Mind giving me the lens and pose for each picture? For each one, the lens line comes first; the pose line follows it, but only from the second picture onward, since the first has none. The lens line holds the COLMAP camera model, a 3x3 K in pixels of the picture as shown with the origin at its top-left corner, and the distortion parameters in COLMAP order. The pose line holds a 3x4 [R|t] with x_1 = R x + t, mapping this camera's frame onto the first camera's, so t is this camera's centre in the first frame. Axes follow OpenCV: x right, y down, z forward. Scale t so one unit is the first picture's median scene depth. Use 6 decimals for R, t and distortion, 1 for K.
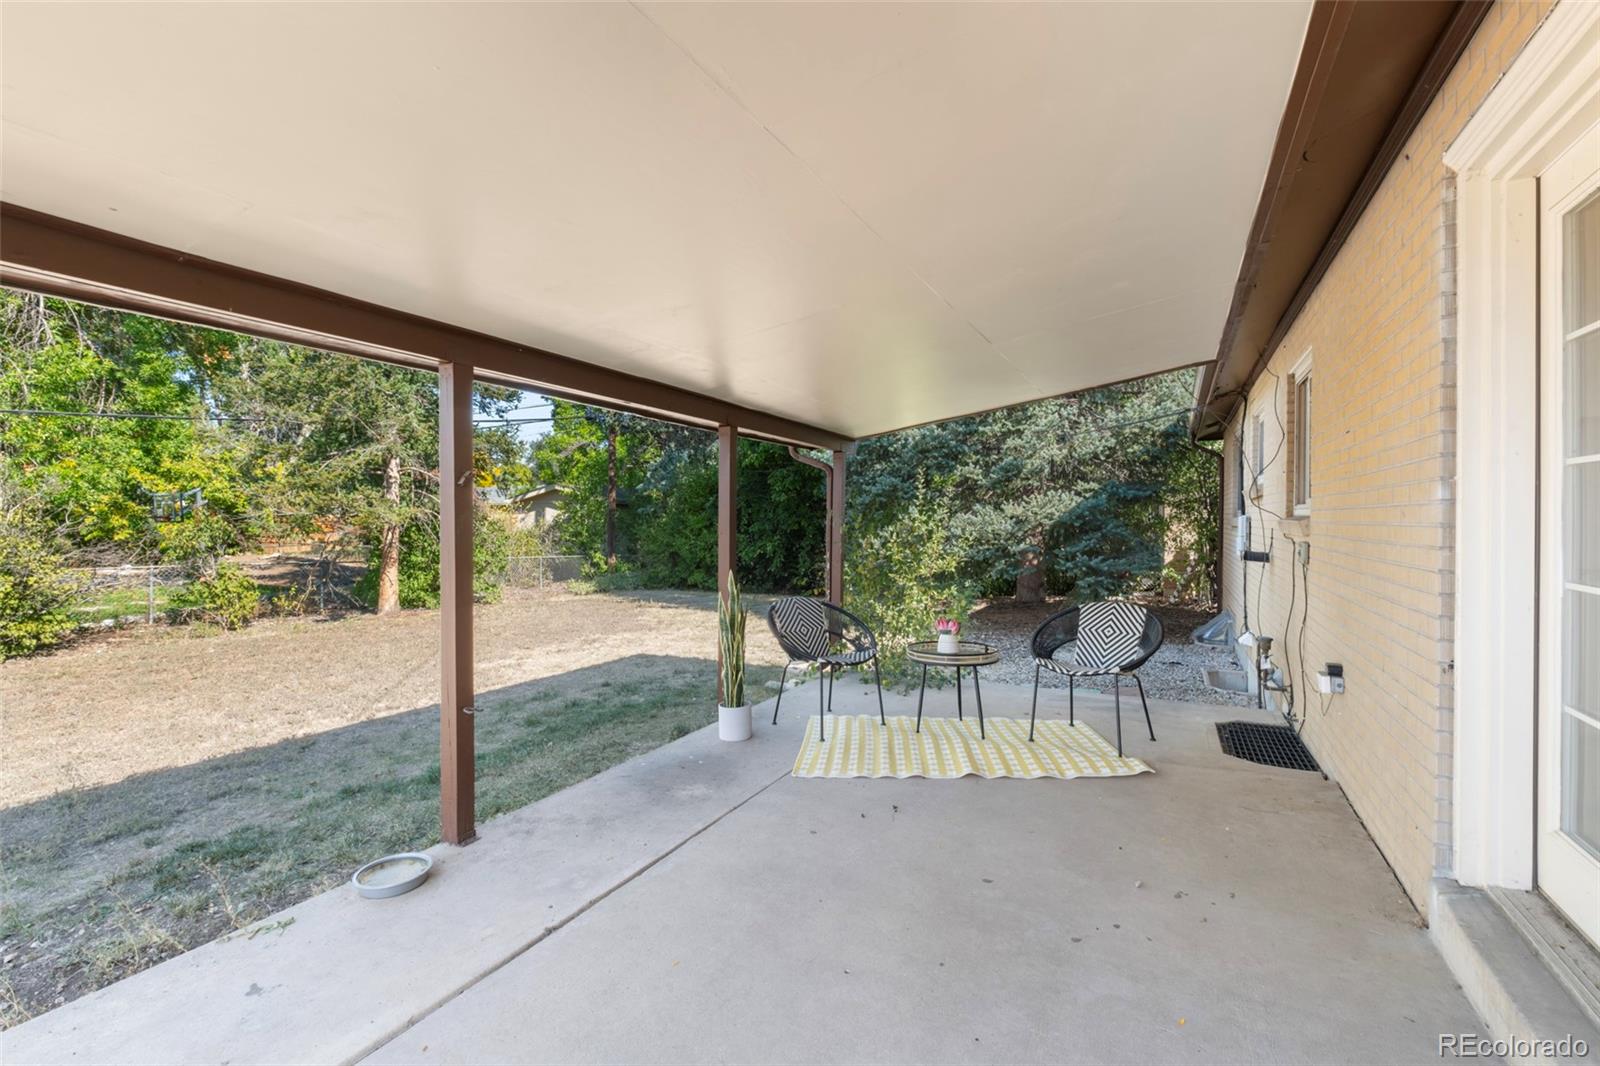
lens RADIAL K [[693.5, 0, 825.2], [0, 693.5, 525.6], [0, 0, 1]] dist [-0.004176, -0.002356]
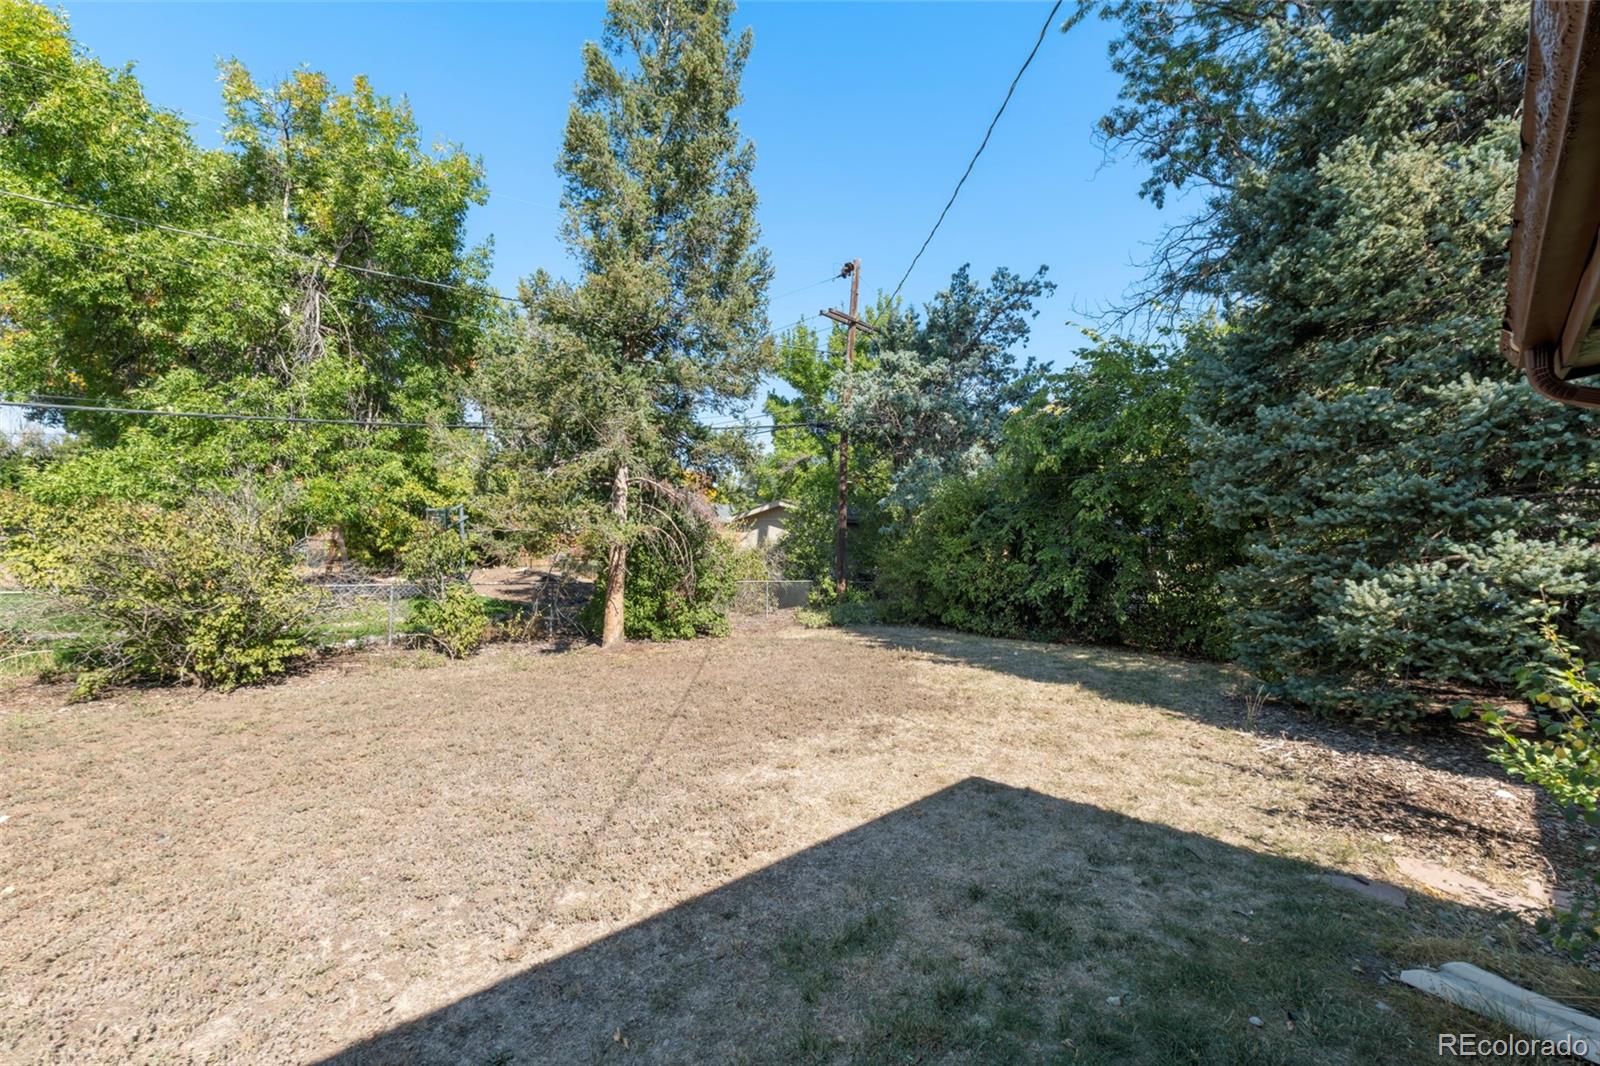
lens RADIAL K [[693.5, 0, 799.9], [0, 693.5, 531.5], [0, 0, 1]] dist [-0.004176, -0.002356]
pose [[0.950445, 0.012235, -0.310653, -0.140924], [-0.018349, 0.999691, -0.016767, -0.006247], [0.310352, 0.021637, 0.950375, 0.245063]]
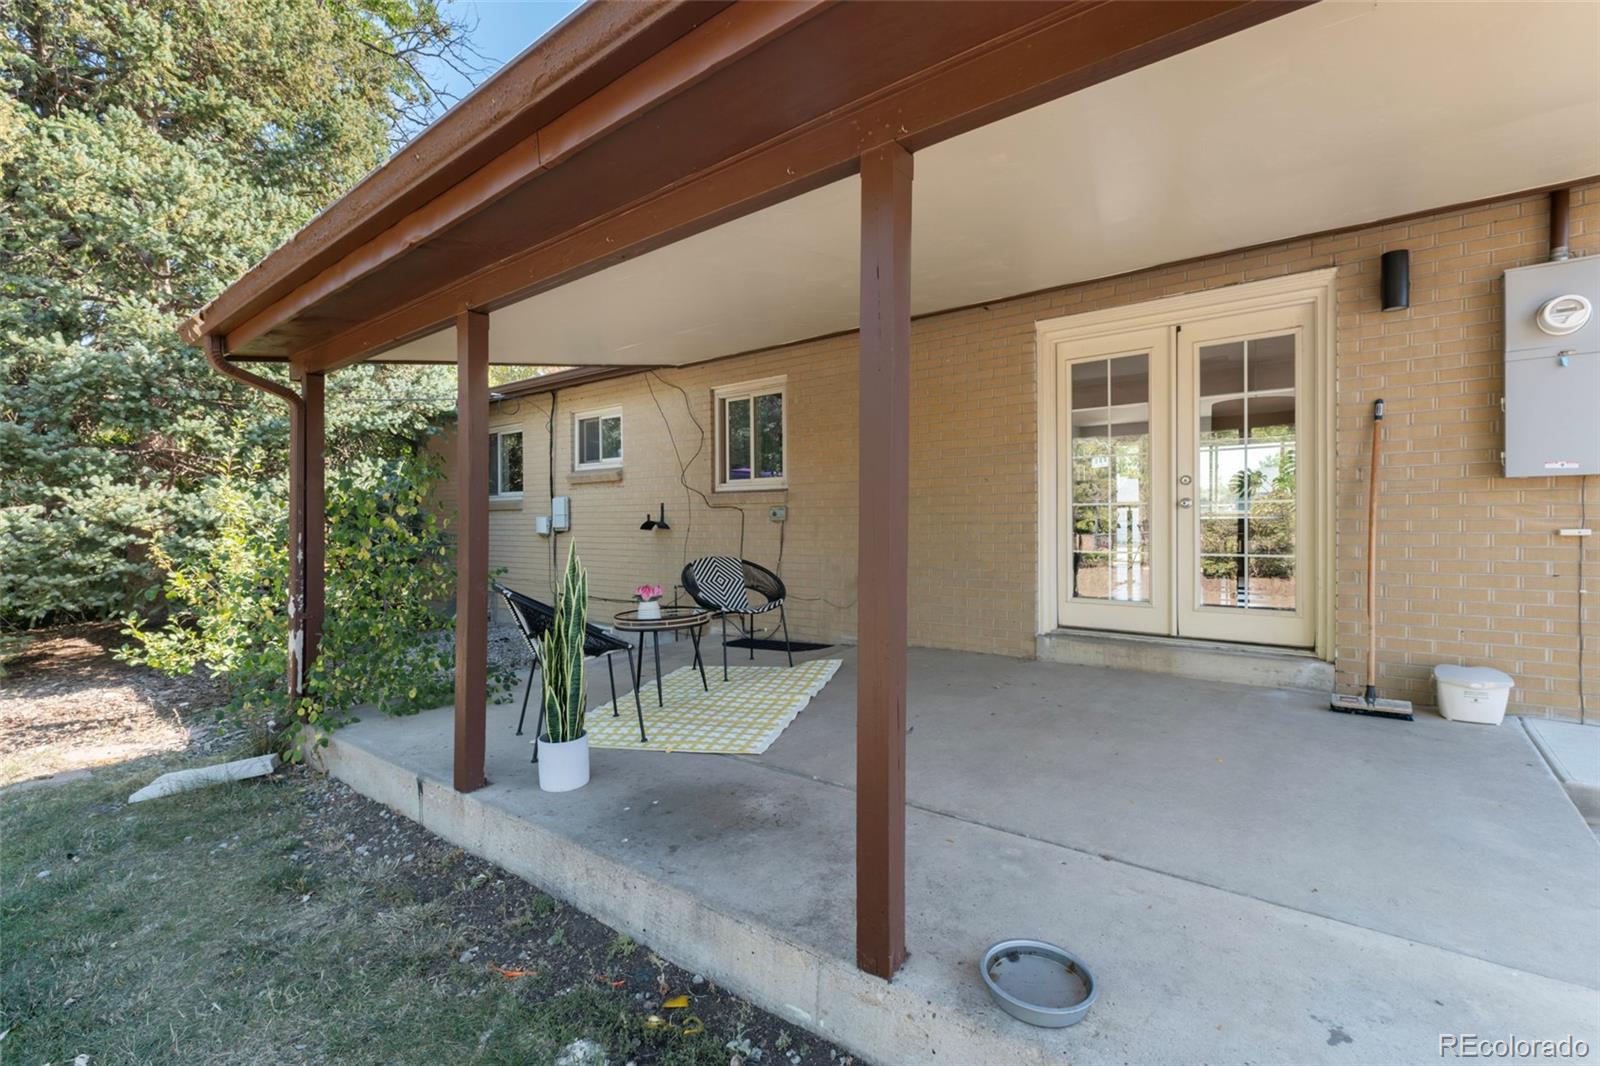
lens RADIAL K [[693.5, 0, 798.0], [0, 693.5, 522.6], [0, 0, 1]] dist [-0.004176, -0.002356]
pose [[0.202748, -0.011747, 0.979160, -0.230909], [0.020282, 0.999764, 0.007794, 0.014755], [-0.979021, 0.018279, 0.202939, 0.195447]]
